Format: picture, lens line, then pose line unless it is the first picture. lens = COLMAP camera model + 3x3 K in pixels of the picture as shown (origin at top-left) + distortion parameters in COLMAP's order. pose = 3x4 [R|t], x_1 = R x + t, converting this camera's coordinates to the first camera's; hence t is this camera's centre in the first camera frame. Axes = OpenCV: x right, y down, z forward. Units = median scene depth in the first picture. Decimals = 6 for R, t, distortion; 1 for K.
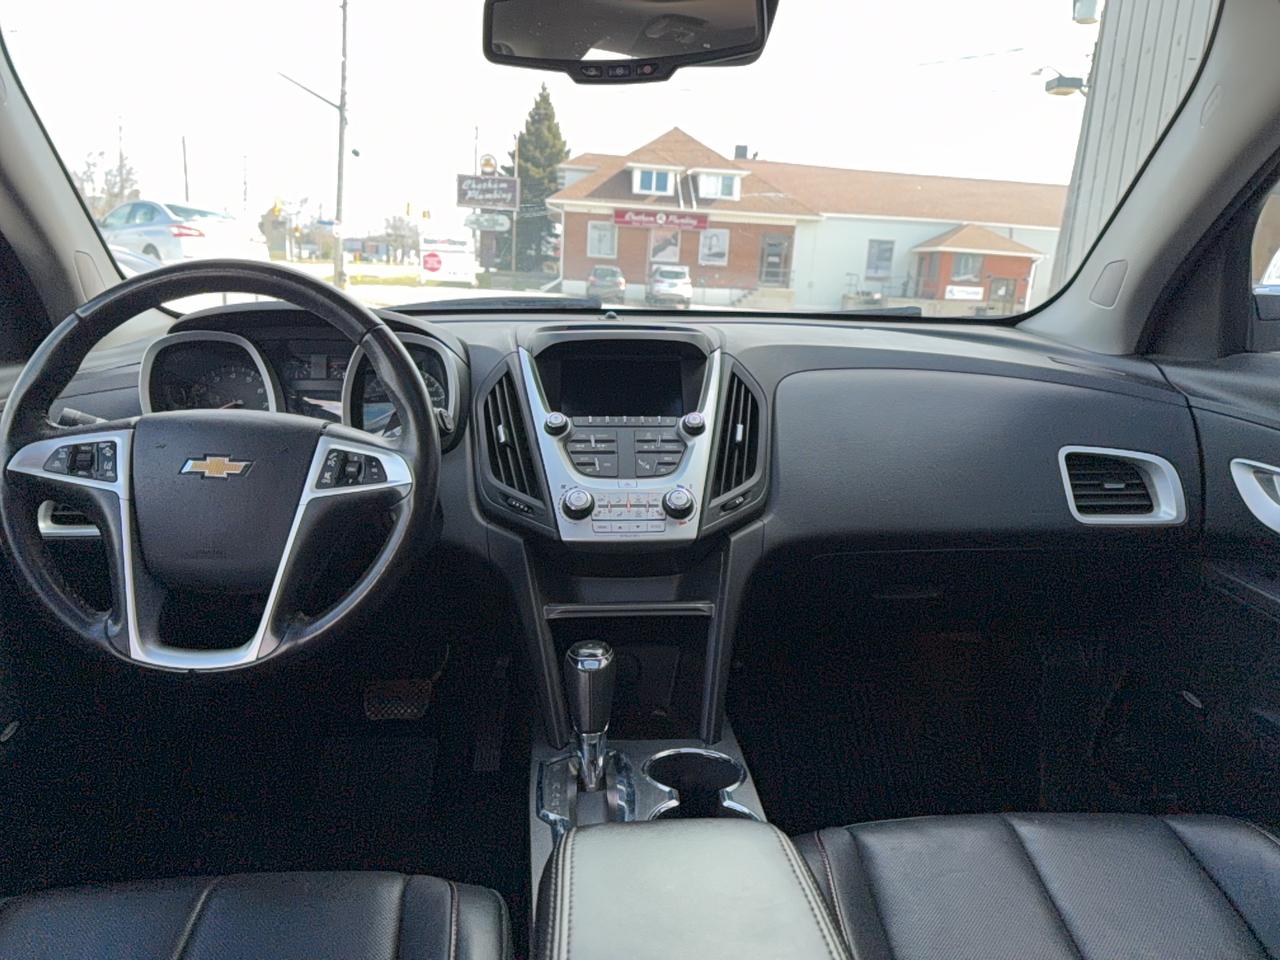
lens RADIAL K [[900.8, 0, 671.7], [0, 900.8, 473.8], [0, 0, 1]] dist [0.009791, -0.014547]
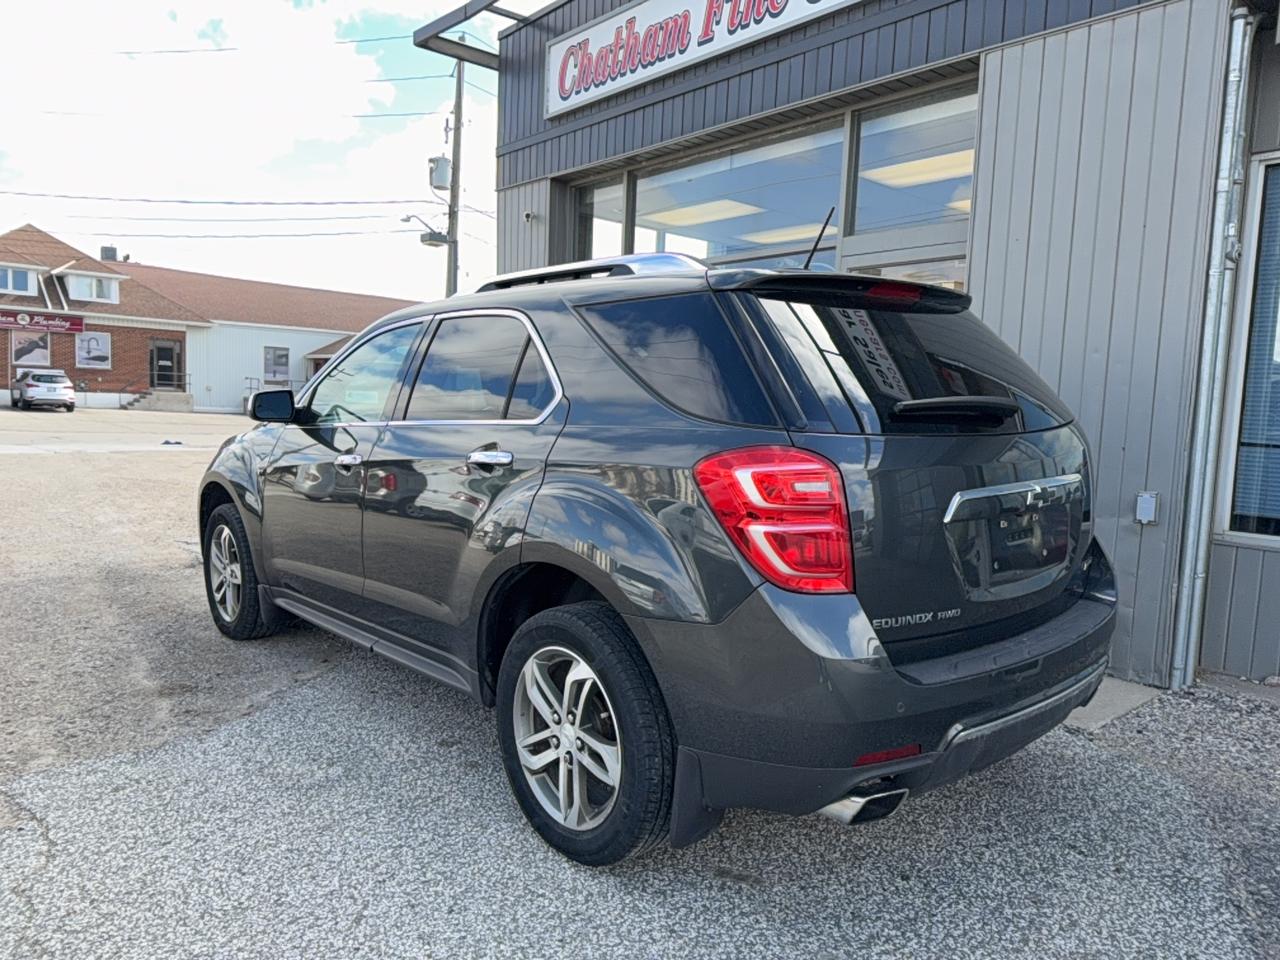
lens RADIAL K [[900.8, 0, 630.4], [0, 900.8, 482.8], [0, 0, 1]] dist [0.009791, -0.014547]
pose [[0.811989, -0.070404, 0.579411, -0.055185], [0.127795, 0.990057, -0.058792, 0.017284], [-0.569511, 0.121784, 0.812912, -0.088120]]
